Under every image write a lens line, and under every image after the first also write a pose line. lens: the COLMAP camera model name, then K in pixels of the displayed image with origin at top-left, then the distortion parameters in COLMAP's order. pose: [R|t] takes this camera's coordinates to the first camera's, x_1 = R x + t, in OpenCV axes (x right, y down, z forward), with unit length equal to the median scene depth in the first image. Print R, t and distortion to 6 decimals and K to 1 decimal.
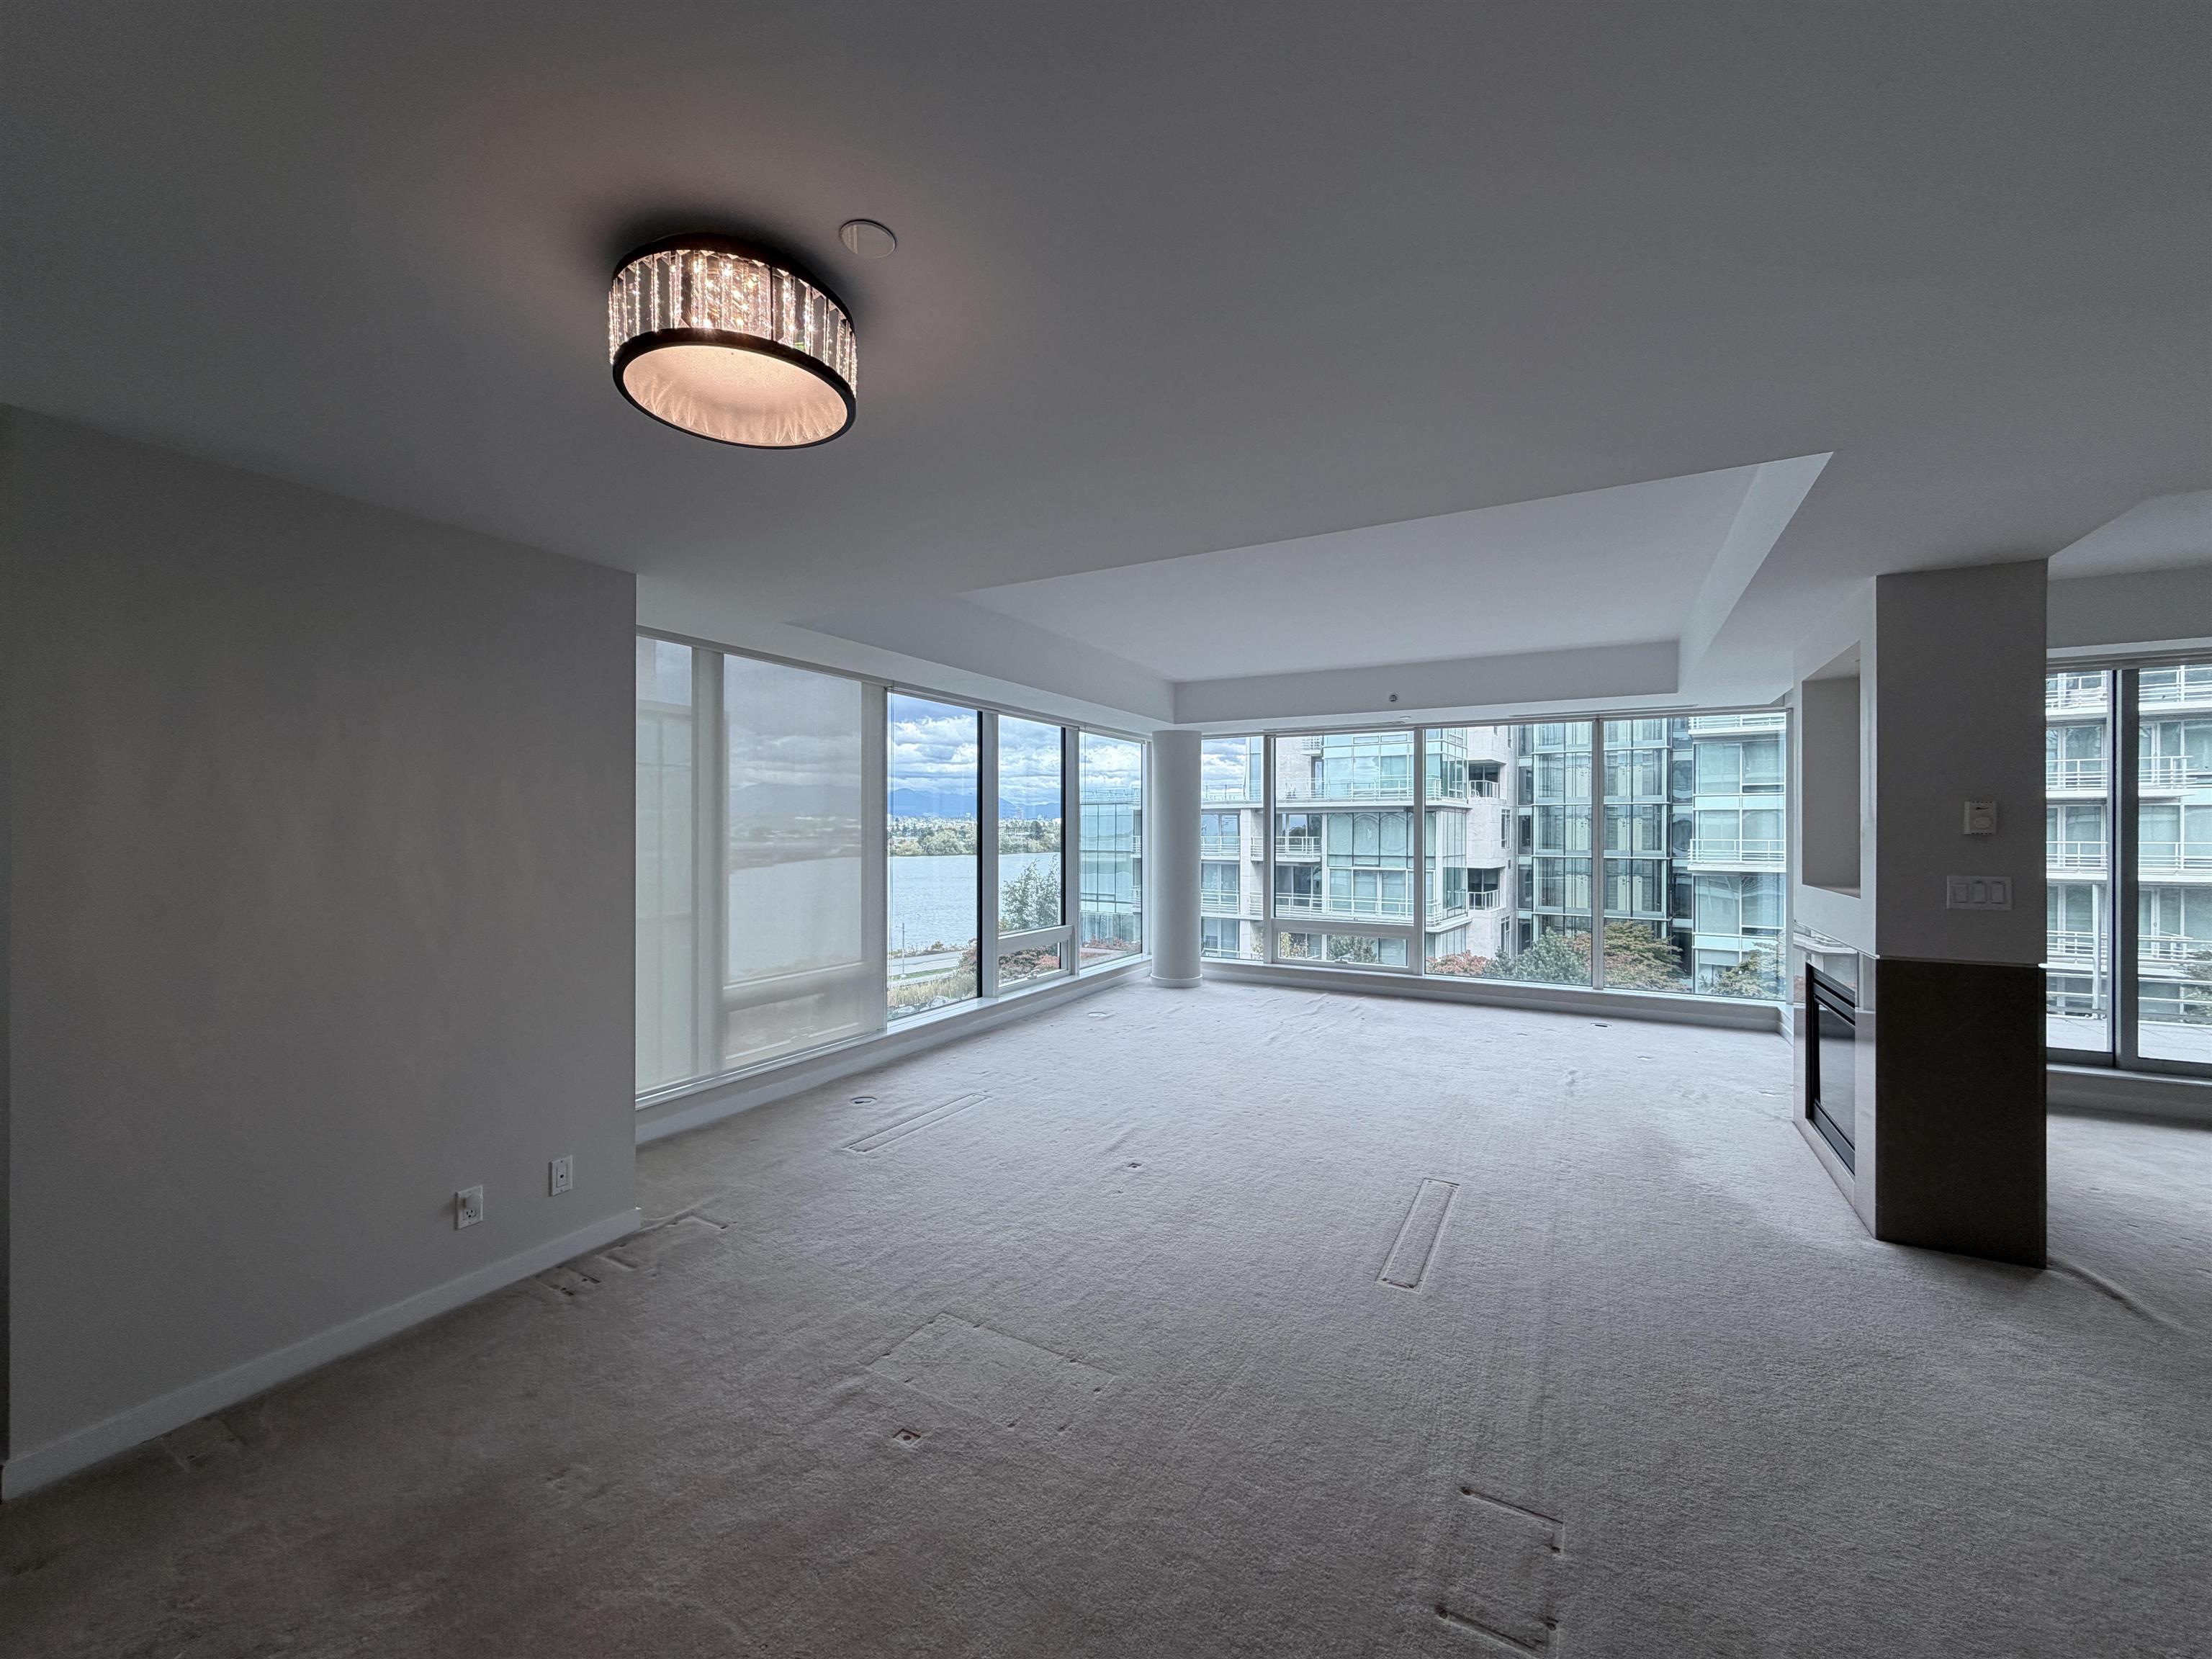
lens RADIAL K [[880.5, 0, 1096.3], [0, 880.5, 833.3], [0, 0, 1]] dist [-0.000717, -0.000362]
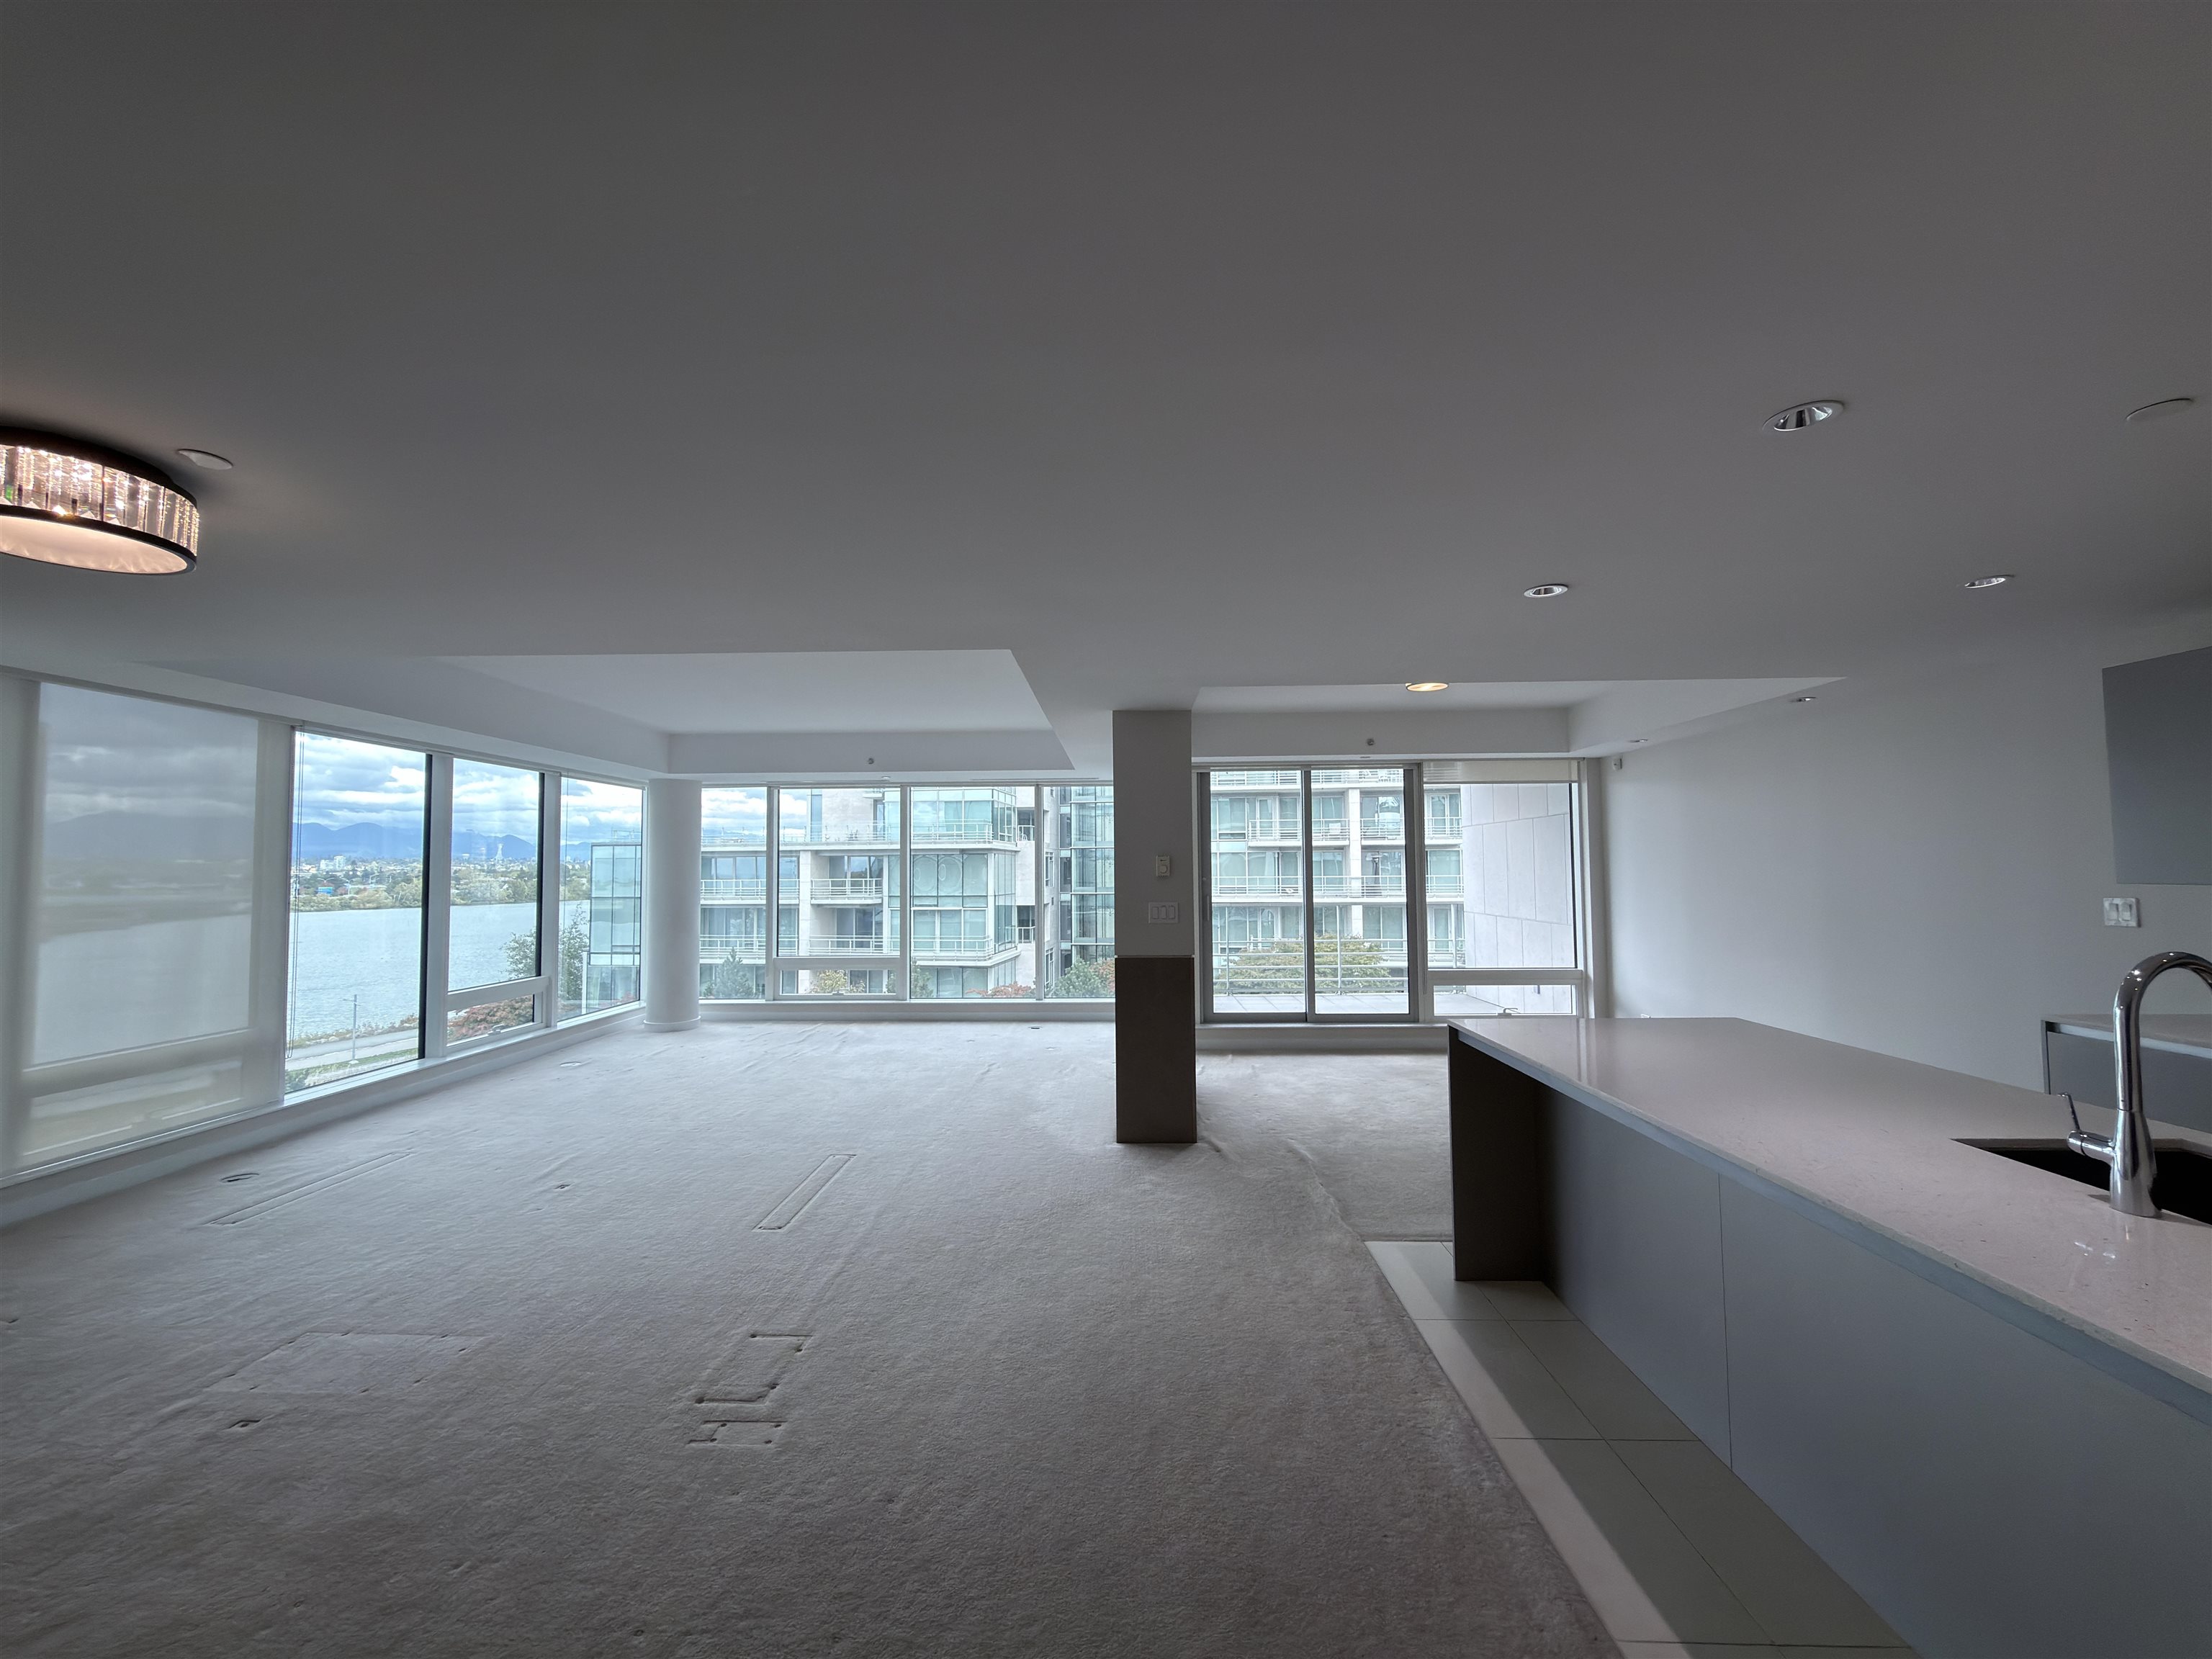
lens RADIAL K [[882.9, 0, 1107.0], [0, 882.9, 832.4], [0, 0, 1]] dist [-0.000131, -0.000234]
pose [[0.885272, 0.011809, 0.464925, 0.062824], [0.010304, 0.998934, -0.044992, -0.002853], [-0.464960, 0.044620, 0.884206, -0.150327]]
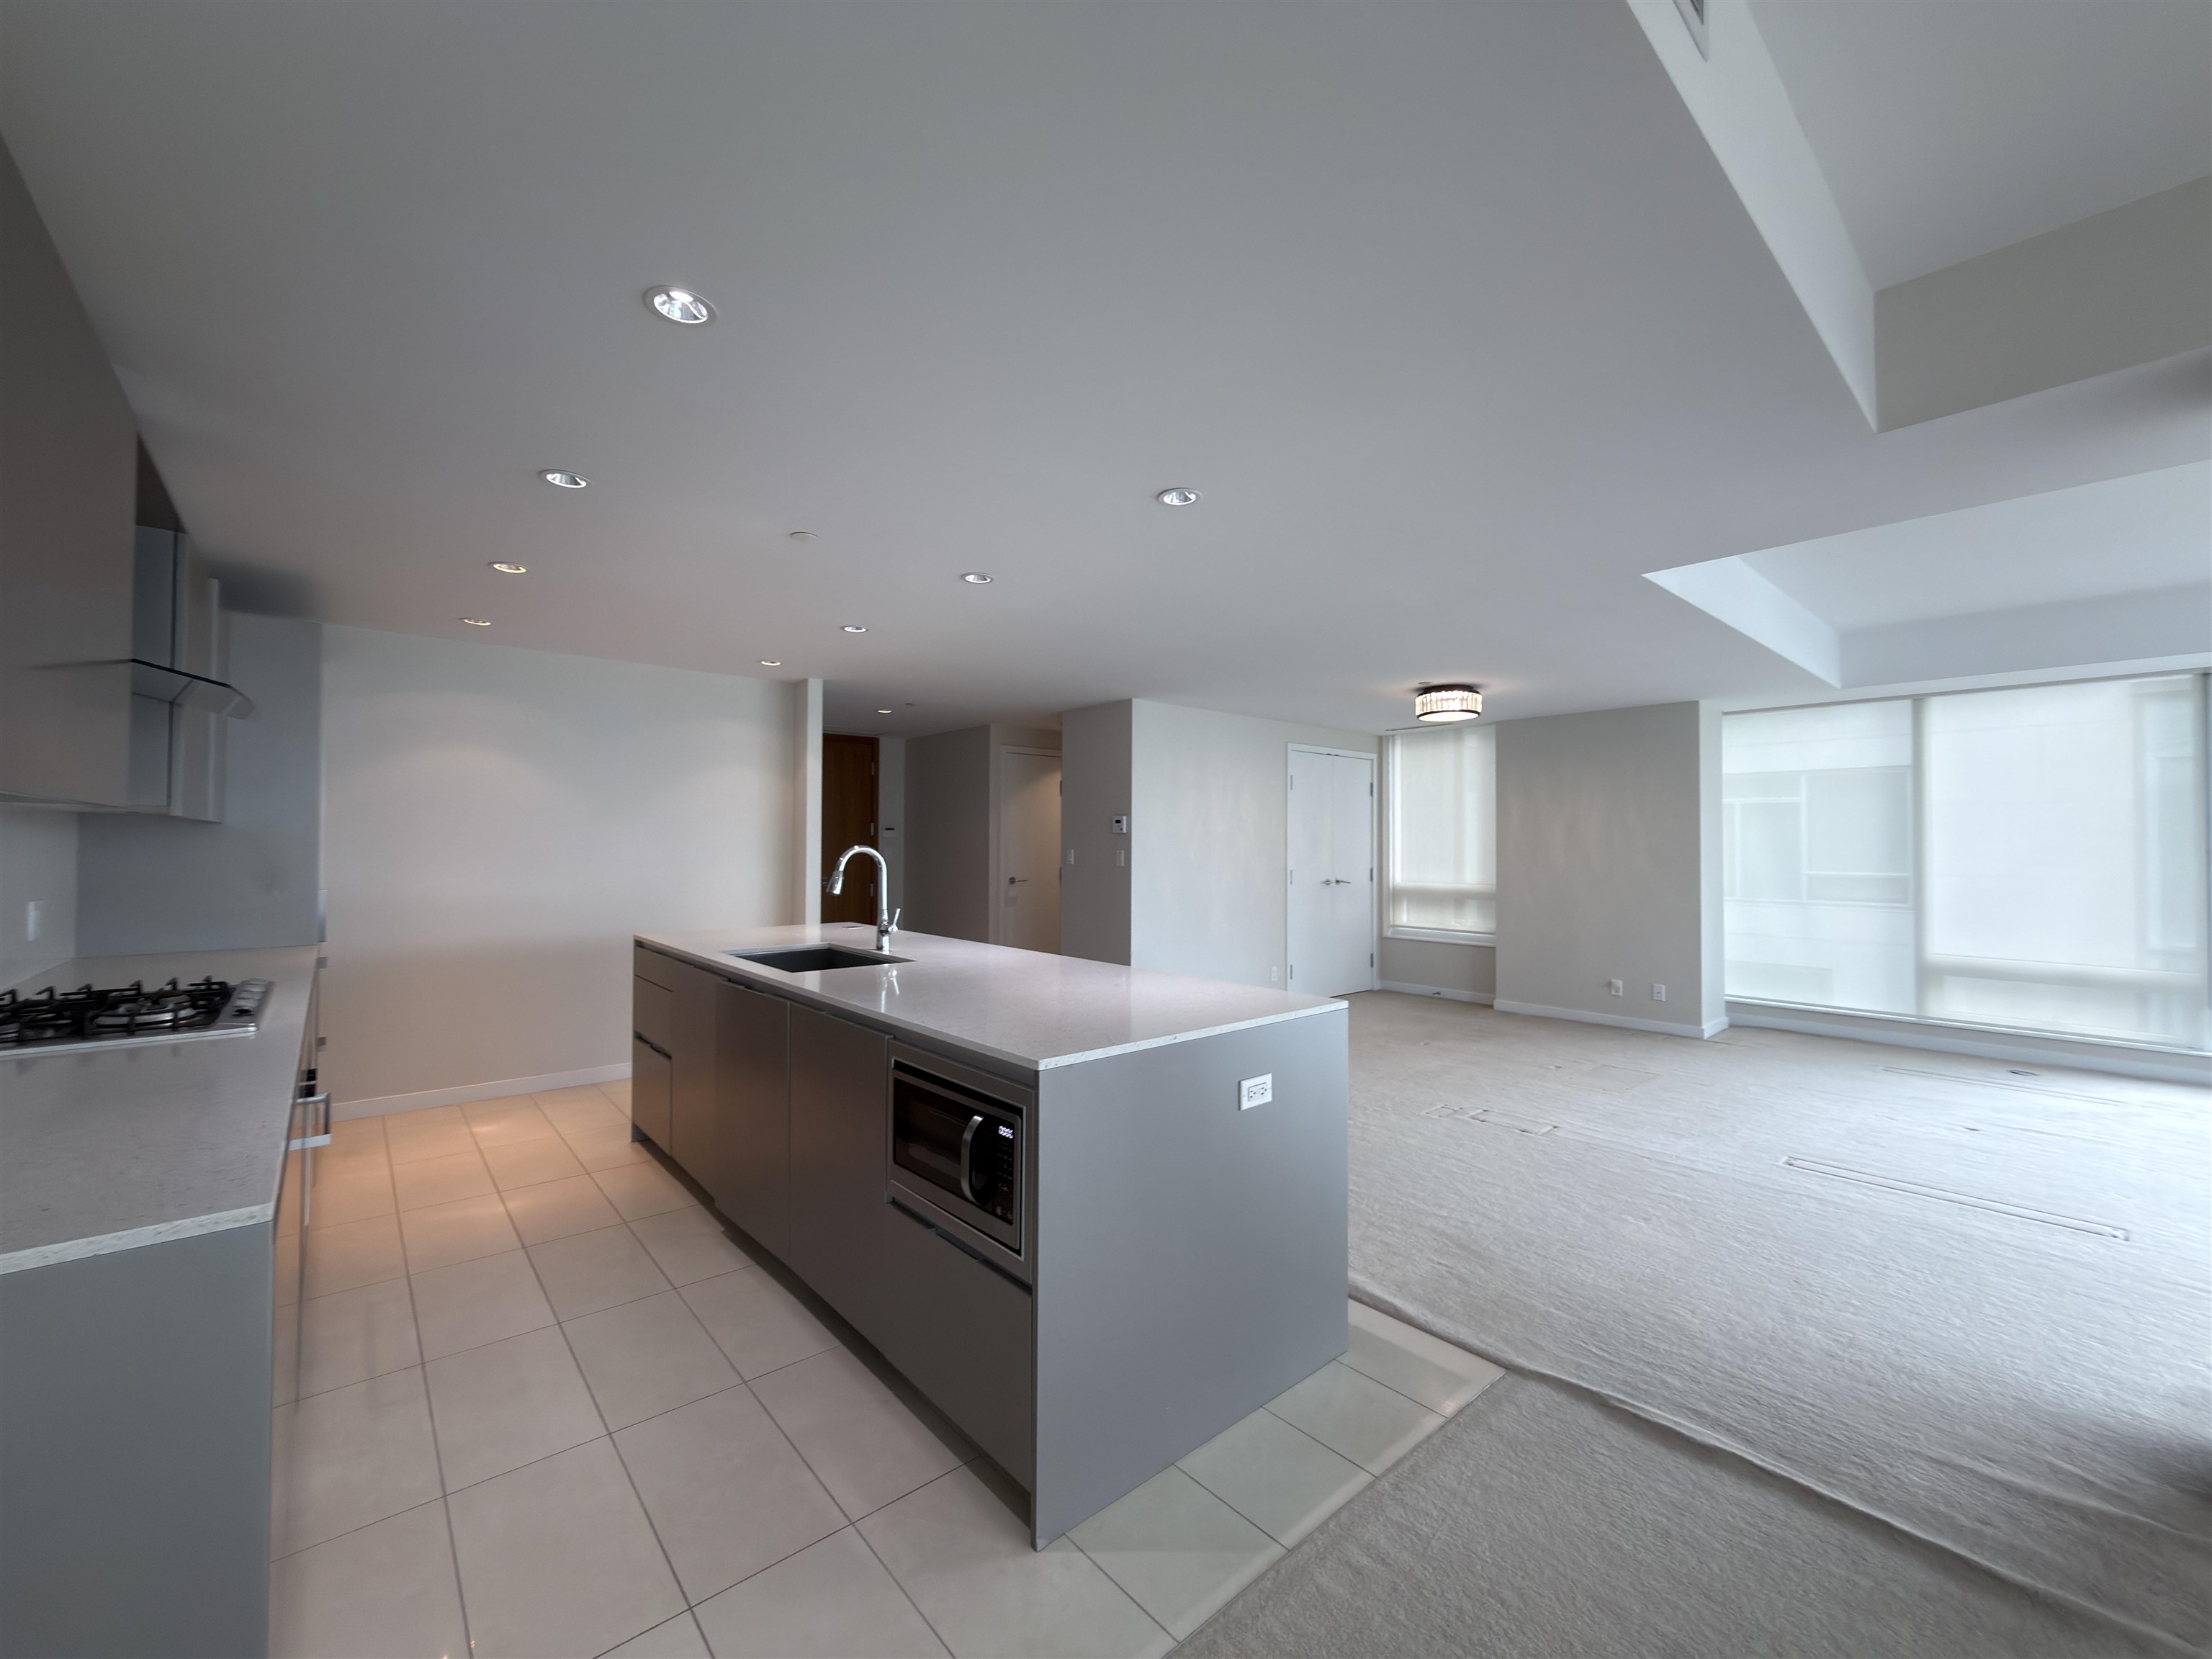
lens RADIAL K [[882.9, 0, 1102.1], [0, 882.9, 835.7], [0, 0, 1]] dist [-0.000131, -0.000234]
pose [[-0.333345, -0.012247, -0.942725, 0.697130], [0.001171, 0.999909, -0.013403, 0.007449], [0.942804, -0.005572, -0.333300, 0.149012]]
